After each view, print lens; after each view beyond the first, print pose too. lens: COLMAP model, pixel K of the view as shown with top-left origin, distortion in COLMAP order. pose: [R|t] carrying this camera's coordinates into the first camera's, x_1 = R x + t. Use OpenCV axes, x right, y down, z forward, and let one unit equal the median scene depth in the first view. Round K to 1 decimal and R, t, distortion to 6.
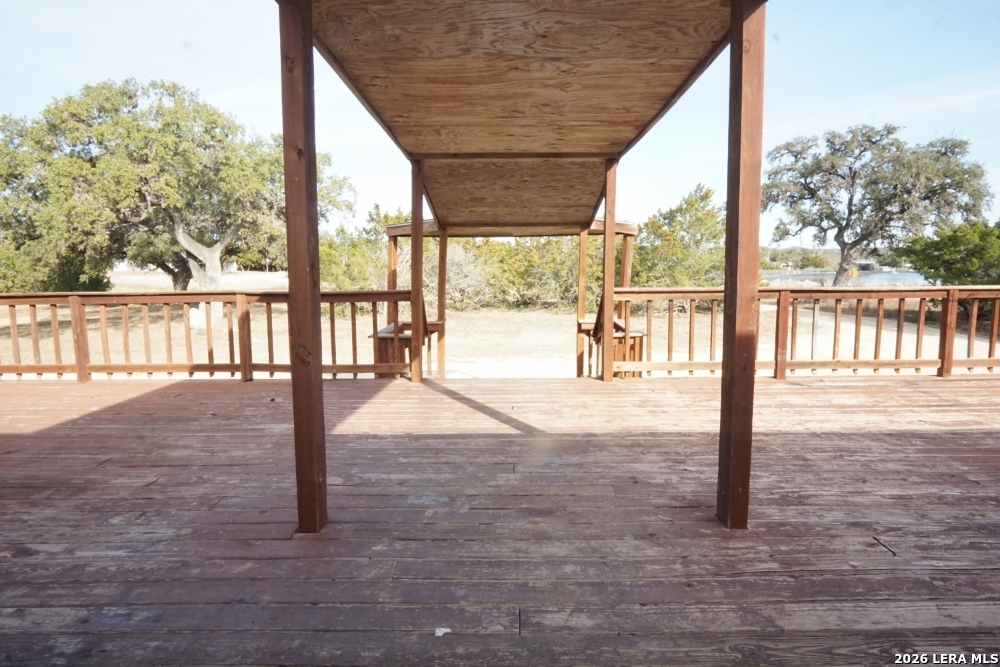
lens RADIAL K [[542.3, 0, 500.4], [0, 542.3, 347.7], [0, 0, 1]] dist [-0.041902, -0.000218]
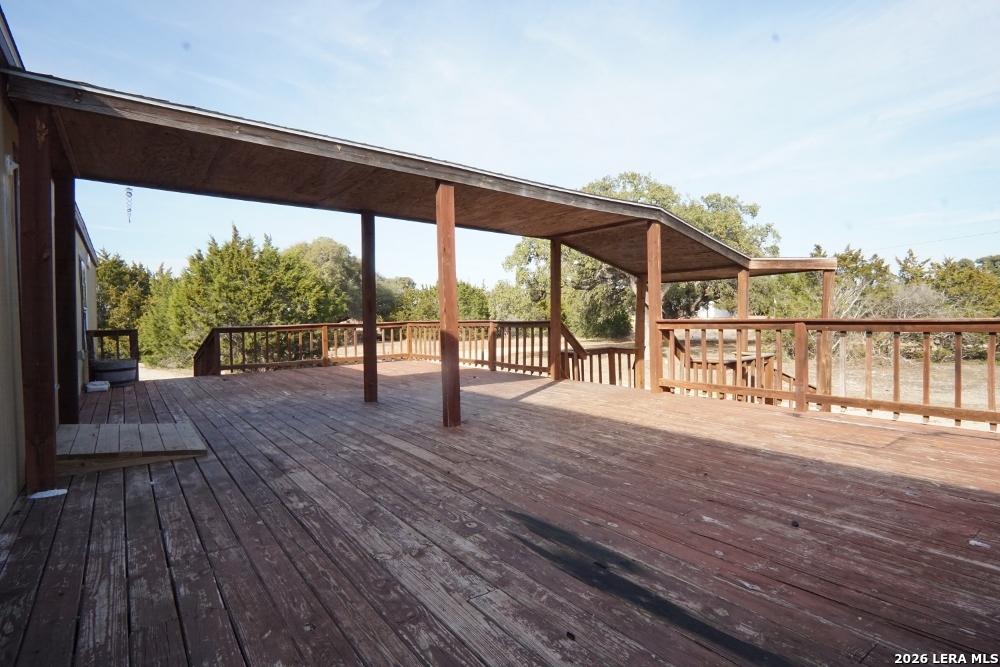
lens RADIAL K [[529.2, 0, 503.4], [0, 529.2, 326.6], [0, 0, 1]] dist [-0.032571, 0.001931]
pose [[0.543346, 0.001705, -0.839507, 1.078366], [-0.077754, 0.995802, -0.048301, -0.006201], [0.835900, 0.091519, 0.541198, -0.011655]]
